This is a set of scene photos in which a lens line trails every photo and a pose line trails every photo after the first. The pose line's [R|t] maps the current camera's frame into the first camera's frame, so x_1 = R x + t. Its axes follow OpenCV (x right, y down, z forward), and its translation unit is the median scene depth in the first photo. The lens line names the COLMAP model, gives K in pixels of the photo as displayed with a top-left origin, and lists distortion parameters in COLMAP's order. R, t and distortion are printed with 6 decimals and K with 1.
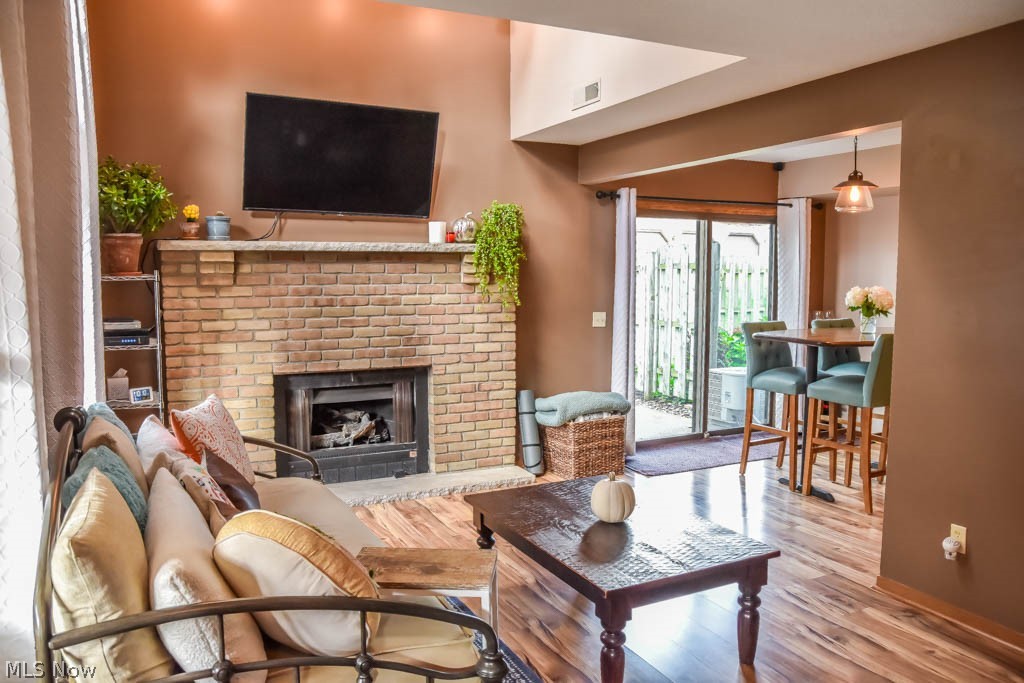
lens RADIAL K [[769.8, 0, 515.0], [0, 769.8, 342.2], [0, 0, 1]] dist [-0.096833, 0.054078]
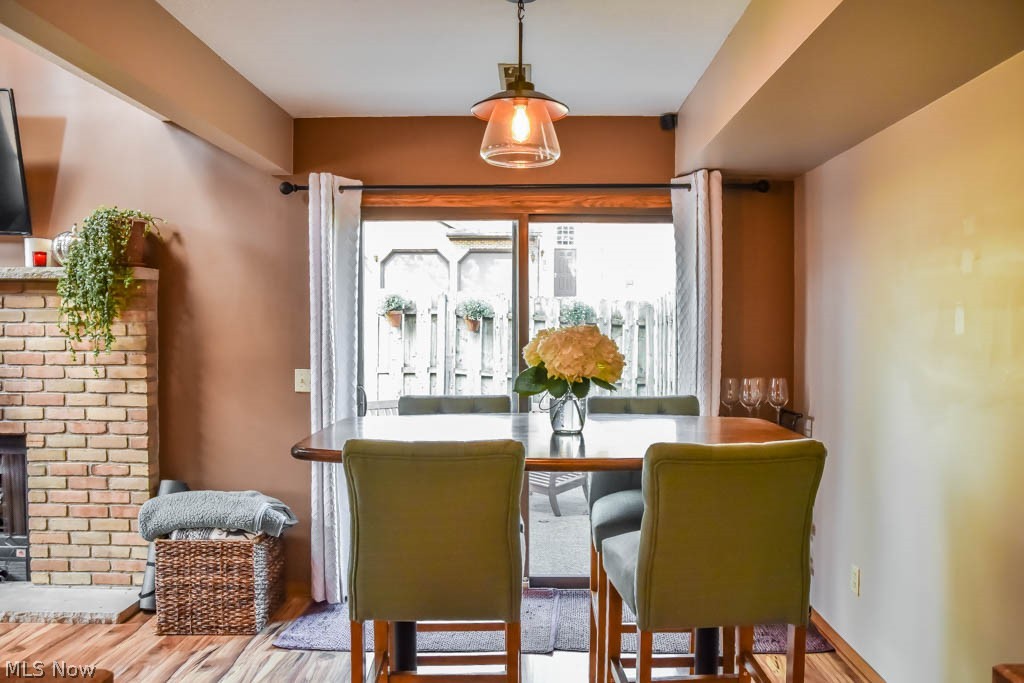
lens RADIAL K [[769.8, 0, 535.4], [0, 769.8, 325.9], [0, 0, 1]] dist [-0.096833, 0.054078]
pose [[0.895538, 0.001077, -0.444983, 0.618613], [-0.041438, 0.995854, -0.080984, -0.034059], [0.443051, 0.090964, 0.891870, 0.555694]]
